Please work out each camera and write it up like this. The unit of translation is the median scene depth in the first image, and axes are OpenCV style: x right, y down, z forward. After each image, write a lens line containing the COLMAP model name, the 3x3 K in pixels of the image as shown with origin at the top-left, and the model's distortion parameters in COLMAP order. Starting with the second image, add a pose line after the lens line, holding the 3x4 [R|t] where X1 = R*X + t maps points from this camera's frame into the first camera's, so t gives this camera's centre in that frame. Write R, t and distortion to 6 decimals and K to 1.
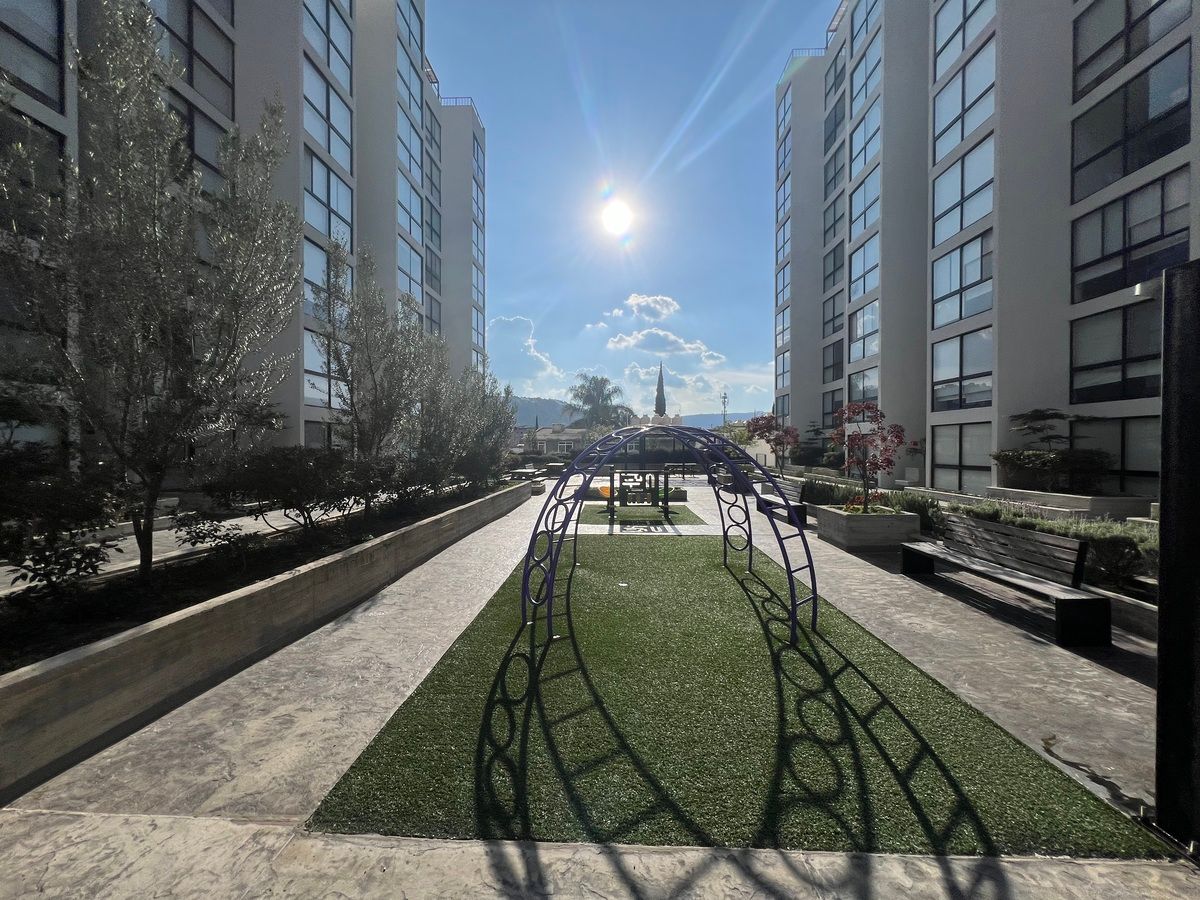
lens RADIAL K [[483.9, 0, 599.5], [0, 483.9, 454.0], [0, 0, 1]] dist [-0.003075, 0.001471]
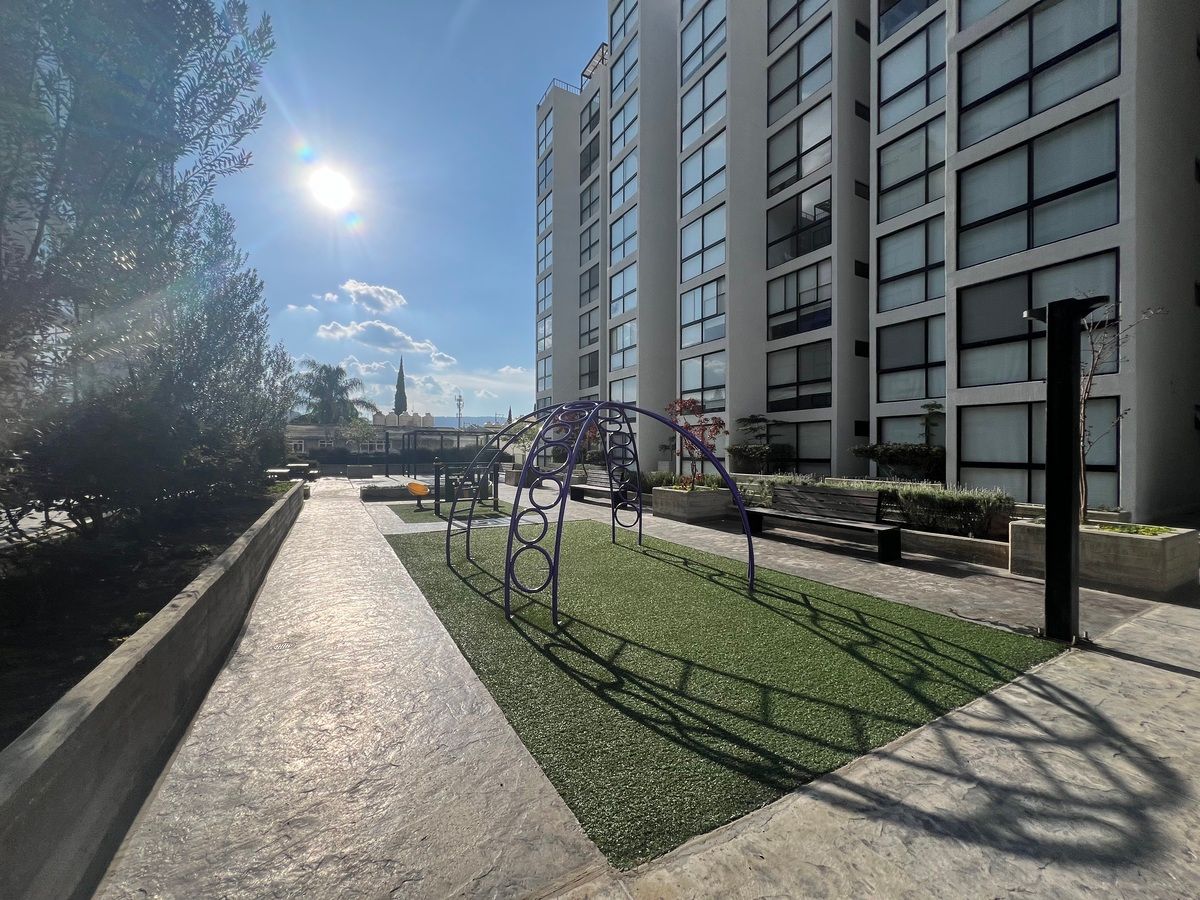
lens RADIAL K [[483.9, 0, 603.2], [0, 483.9, 453.5], [0, 0, 1]] dist [-0.003075, 0.001471]
pose [[0.852853, -0.002556, 0.522145, -0.167103], [0.007068, 0.999953, -0.006649, 0.023268], [-0.522104, 0.009362, 0.852831, 0.061847]]
